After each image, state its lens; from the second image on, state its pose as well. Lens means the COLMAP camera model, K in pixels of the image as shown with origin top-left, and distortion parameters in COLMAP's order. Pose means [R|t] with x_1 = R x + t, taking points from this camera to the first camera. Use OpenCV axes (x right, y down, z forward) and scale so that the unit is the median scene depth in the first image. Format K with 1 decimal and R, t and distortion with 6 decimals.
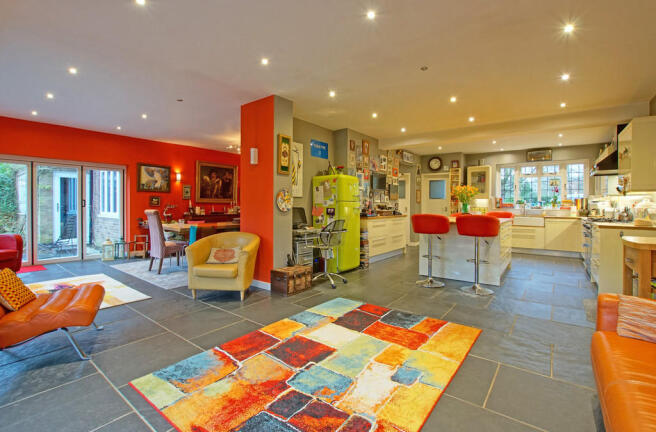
lens RADIAL K [[288.4, 0, 345.9], [0, 288.4, 204.0], [0, 0, 1]] dist [0.014897, 0.000127]
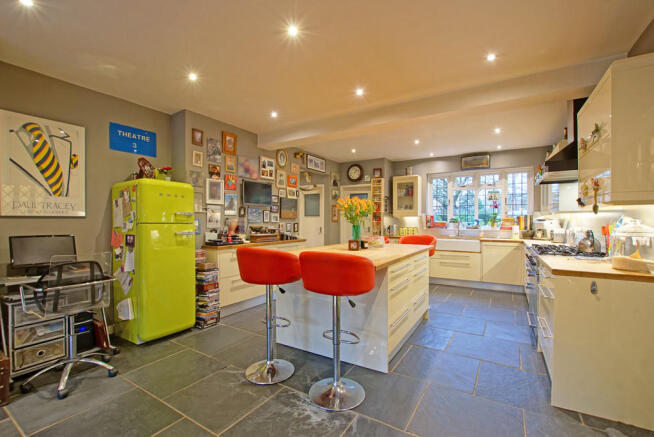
lens RADIAL K [[290.4, 0, 325.2], [0, 290.4, 219.9], [0, 0, 1]] dist [-0.004558, -0.000415]
pose [[0.997349, -0.005210, 0.072579, 0.234421], [0.005468, 0.999979, -0.003354, -0.009395], [-0.072560, 0.003742, 0.997357, 0.283148]]
